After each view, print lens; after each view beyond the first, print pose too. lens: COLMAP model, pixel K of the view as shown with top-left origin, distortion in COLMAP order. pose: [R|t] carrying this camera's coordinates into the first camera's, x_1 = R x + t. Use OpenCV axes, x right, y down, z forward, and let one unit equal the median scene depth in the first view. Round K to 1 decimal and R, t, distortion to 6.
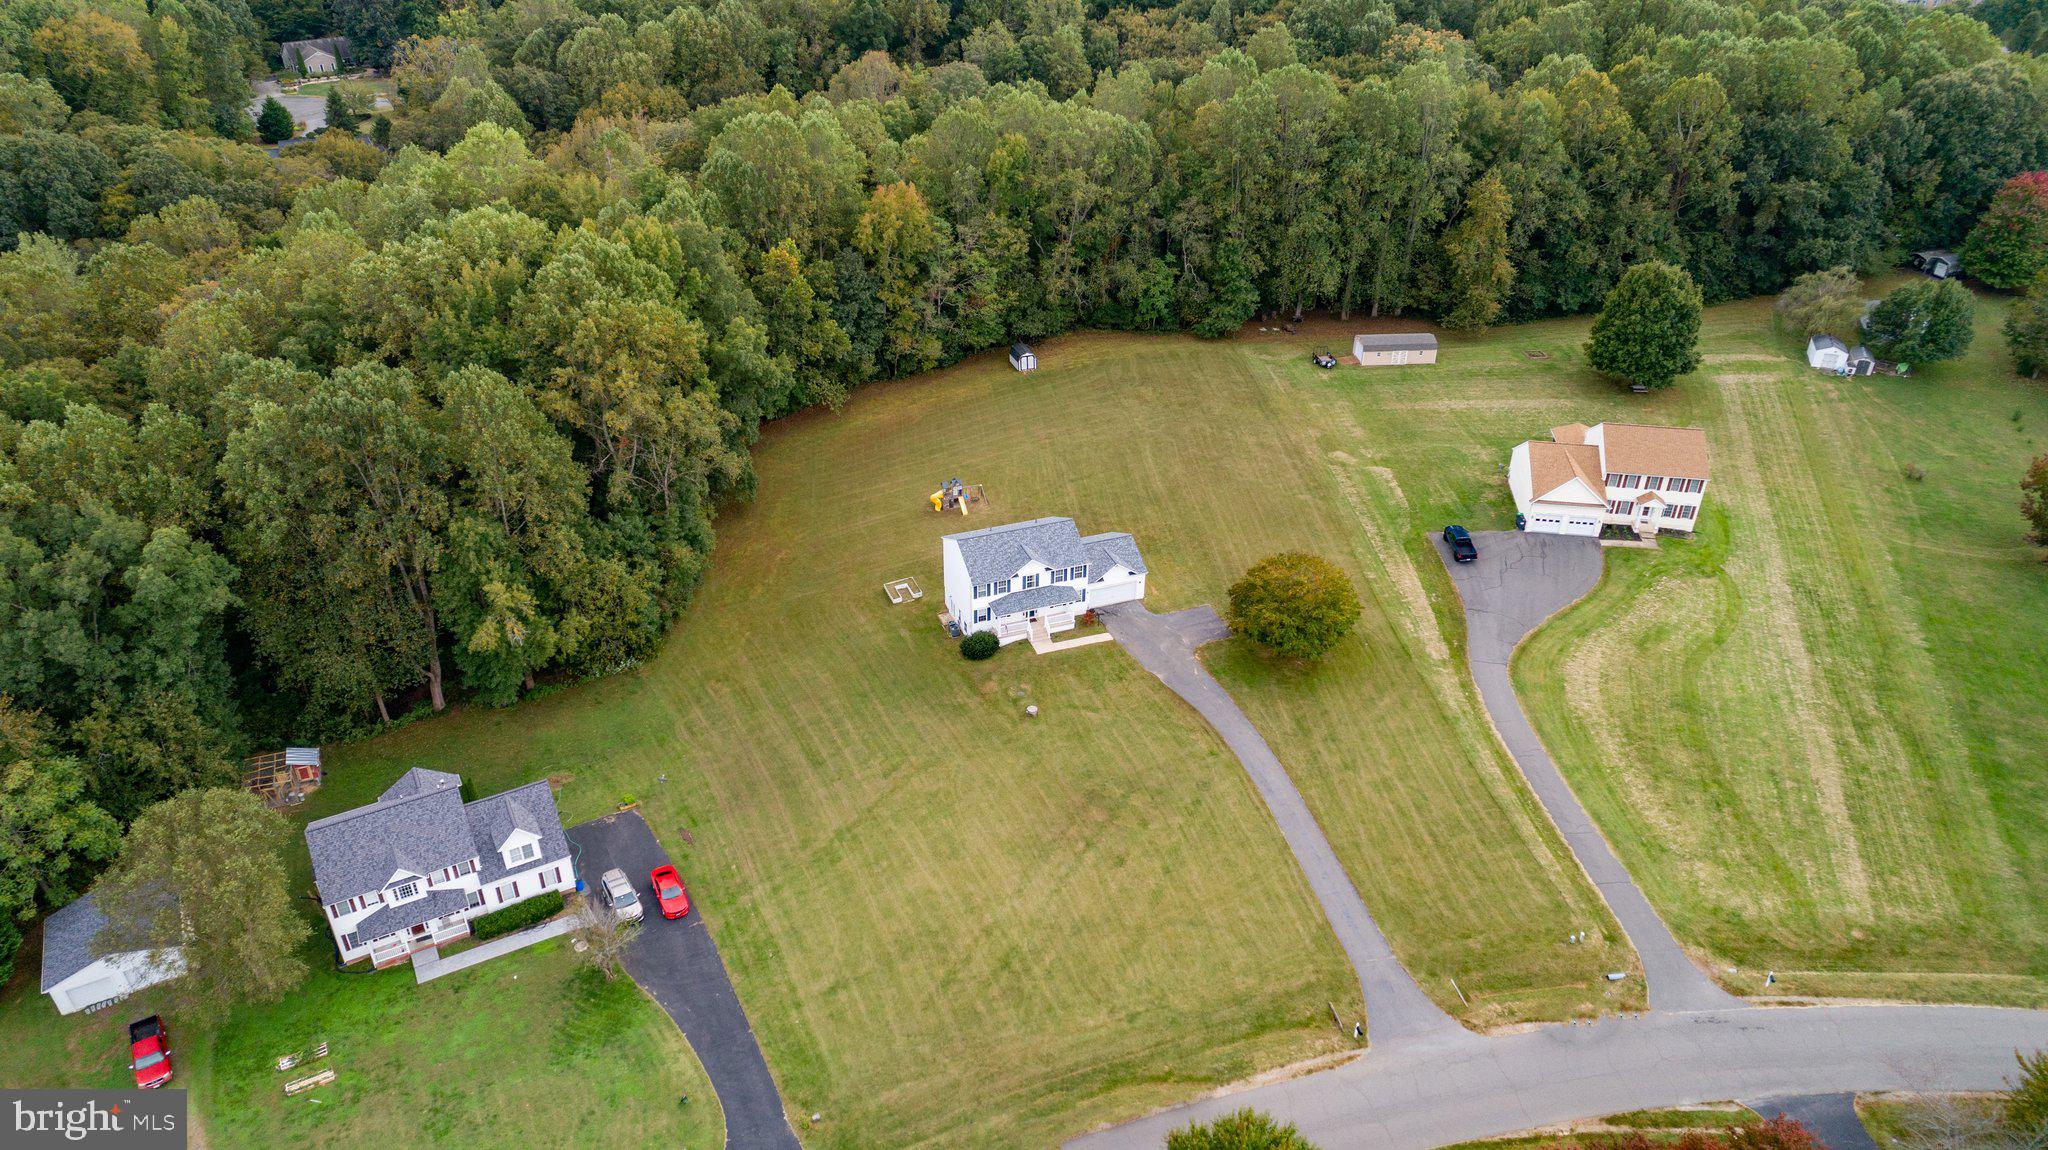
lens RADIAL K [[1381.1, 0, 1020.8], [0, 1381.1, 574.8], [0, 0, 1]] dist [-0.011300, 0.010358]
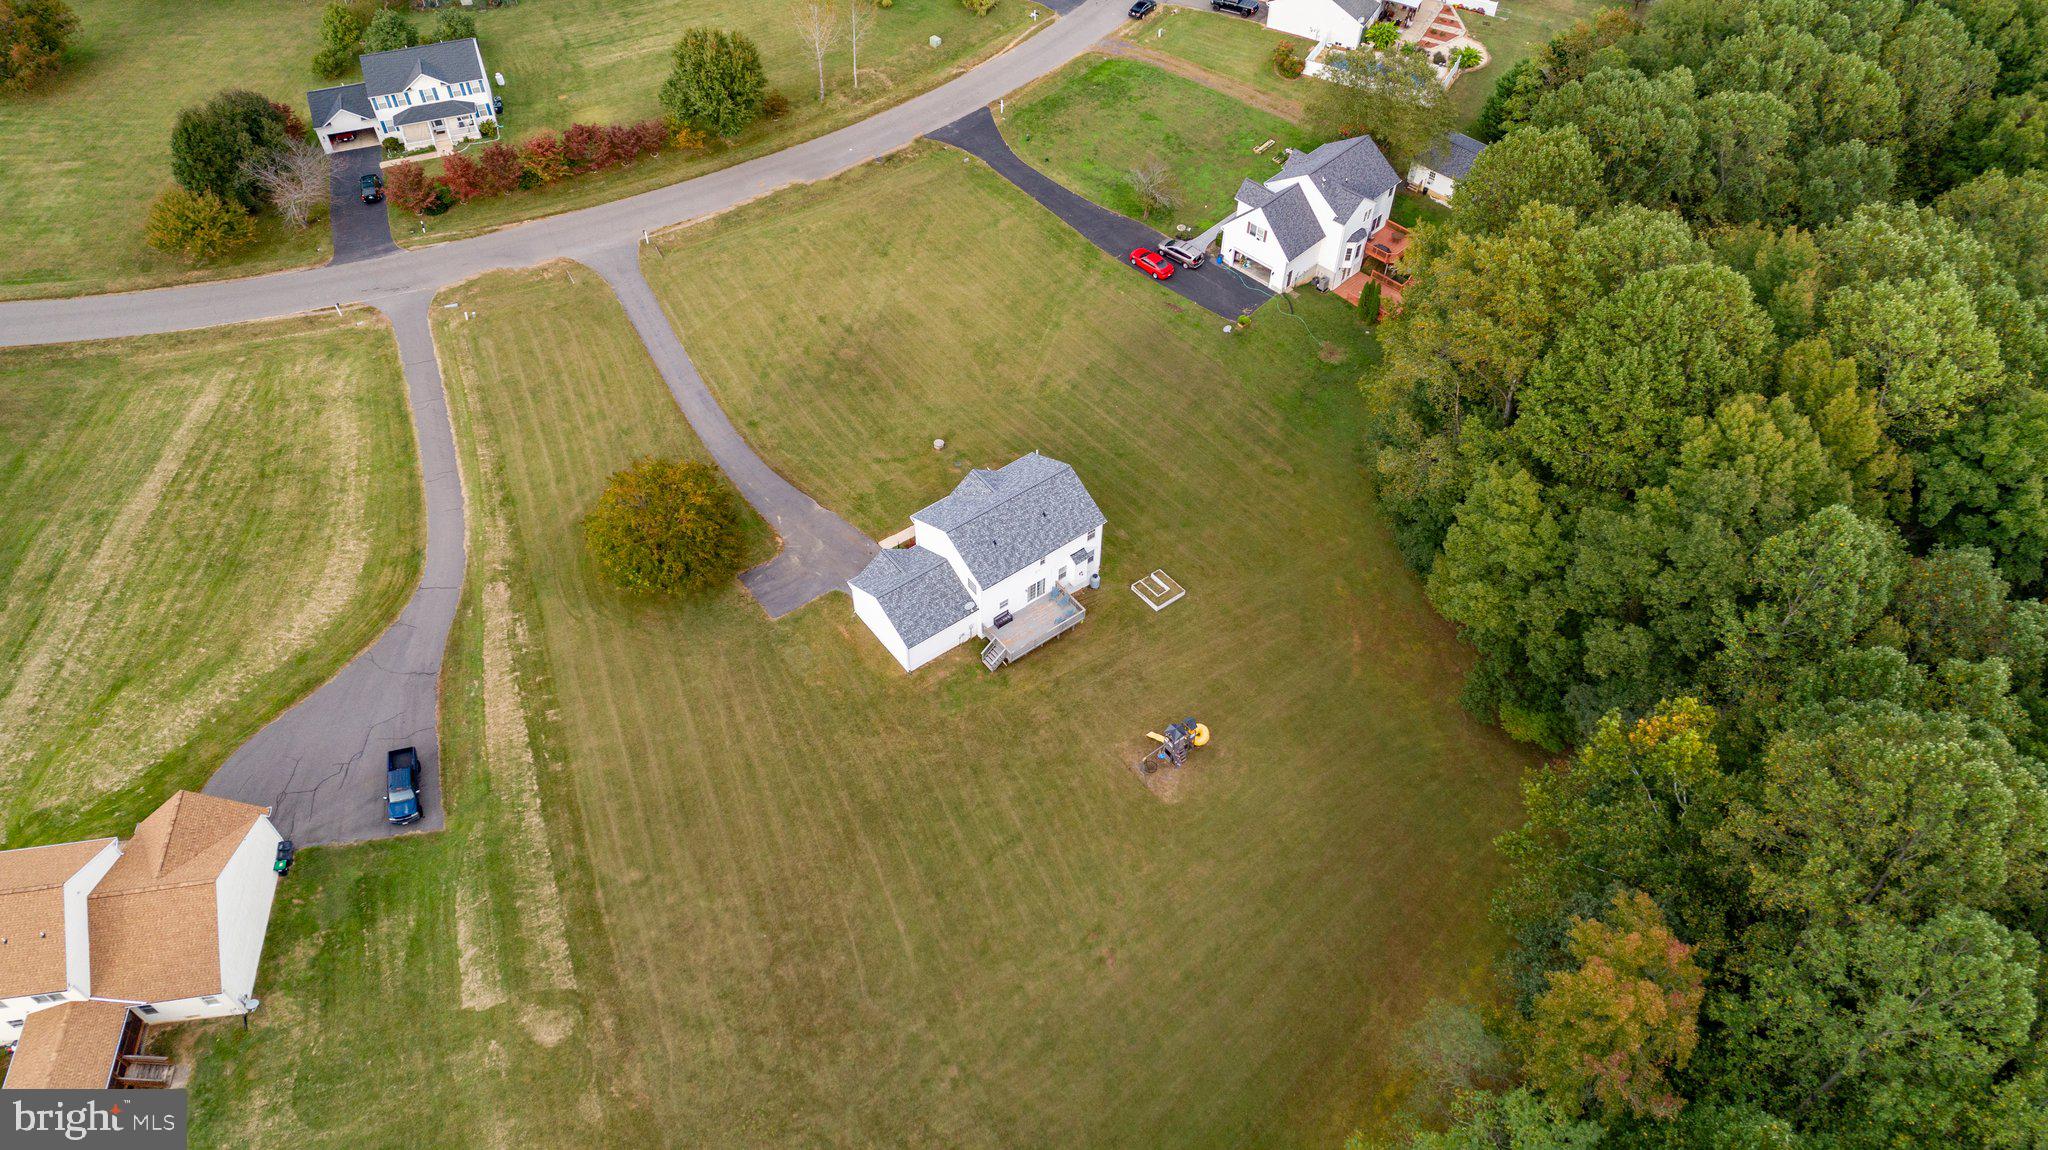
lens RADIAL K [[1381.1, 0, 1023.0], [0, 1381.1, 575.8], [0, 0, 1]] dist [-0.011300, 0.010358]
pose [[-0.958470, 0.204717, -0.198559, 0.154471], [-0.164092, 0.173575, 0.971054, -0.796048], [0.233257, 0.963308, -0.132774, 1.146291]]
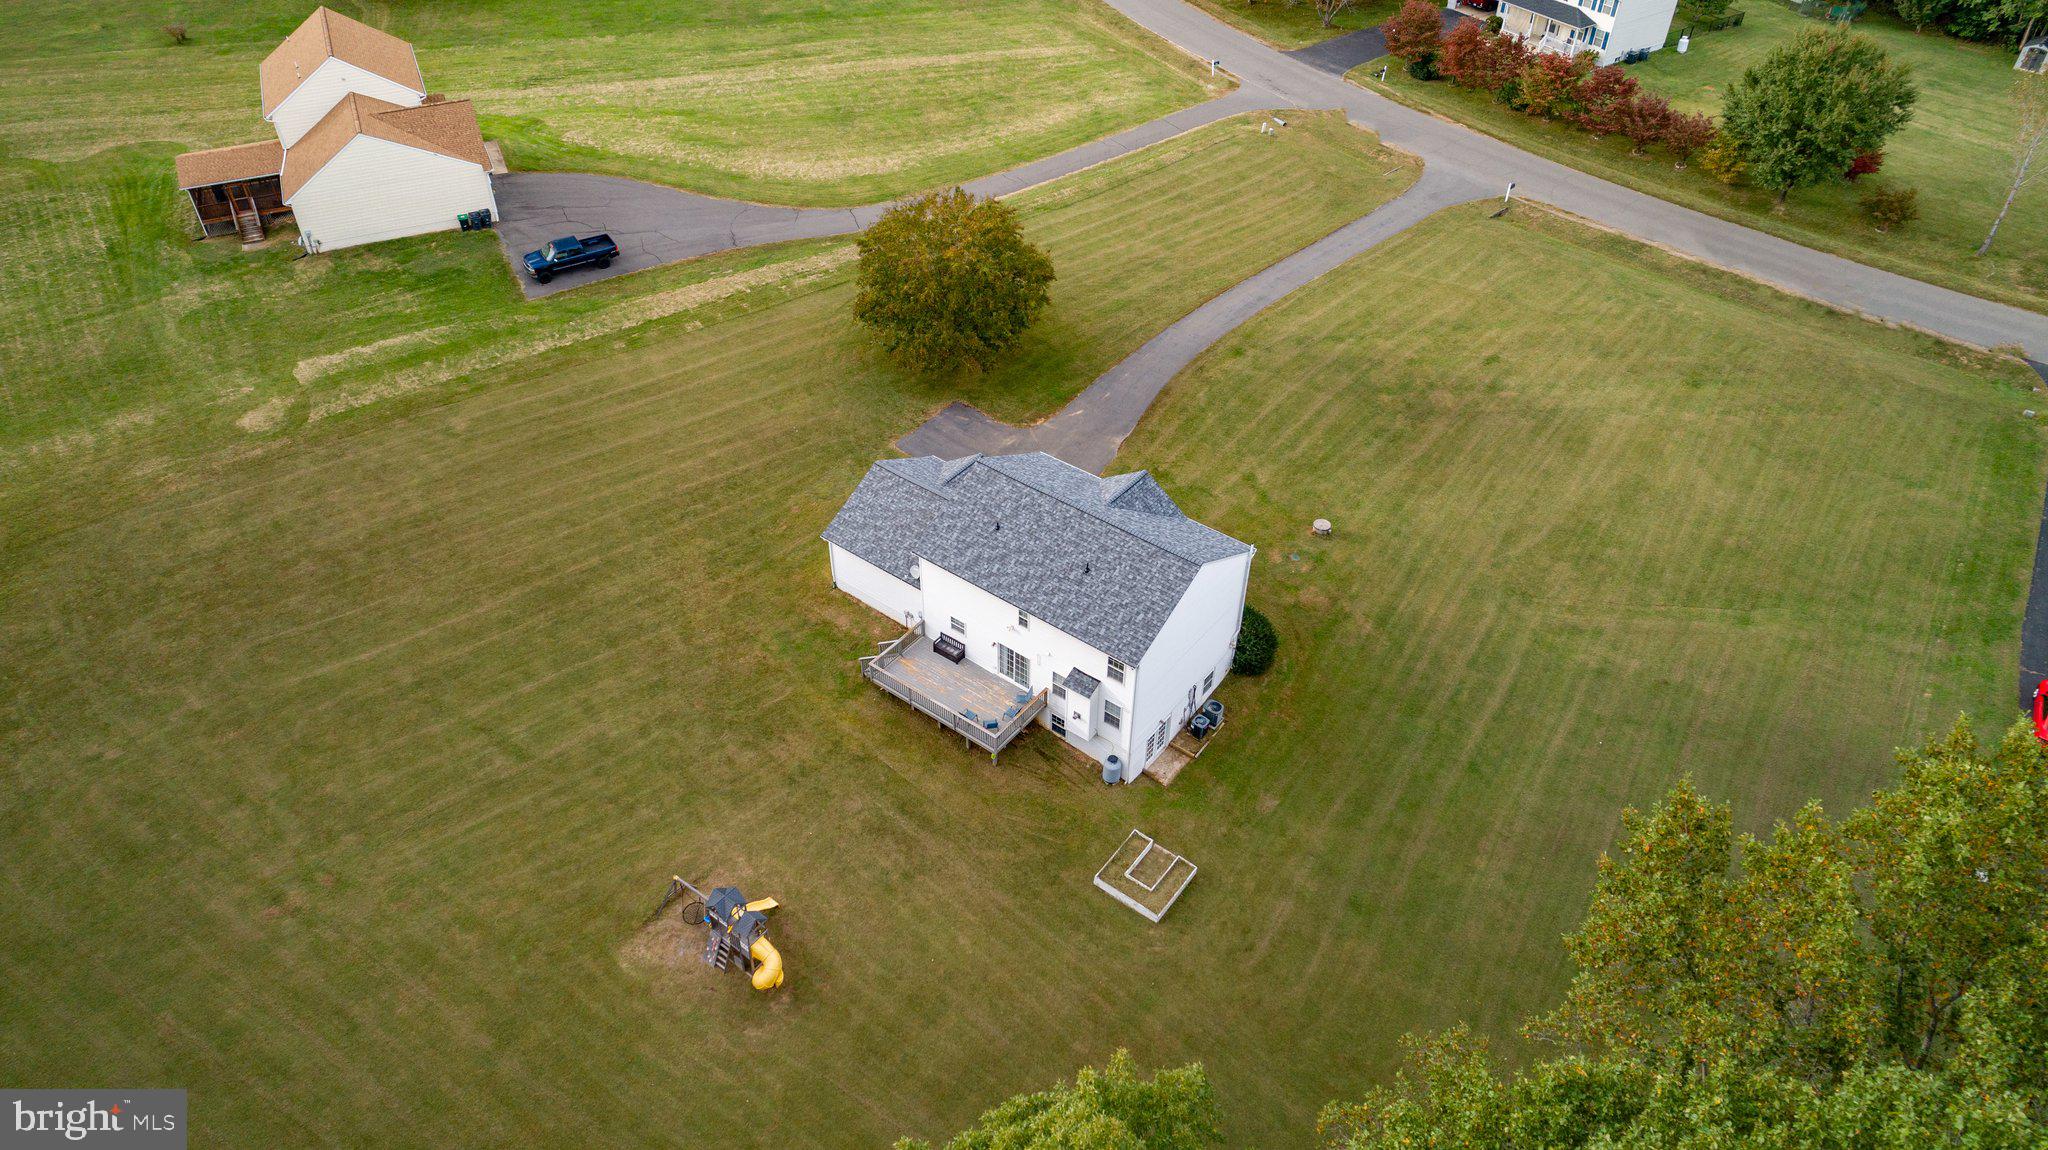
lens RADIAL K [[1381.1, 0, 1021.9], [0, 1381.1, 578.7], [0, 0, 1]] dist [-0.011300, 0.010358]
pose [[-0.527898, -0.566428, 0.632837, -0.289000], [0.441501, 0.453512, 0.774212, -0.378307], [-0.725535, 0.688103, 0.010671, 1.021675]]
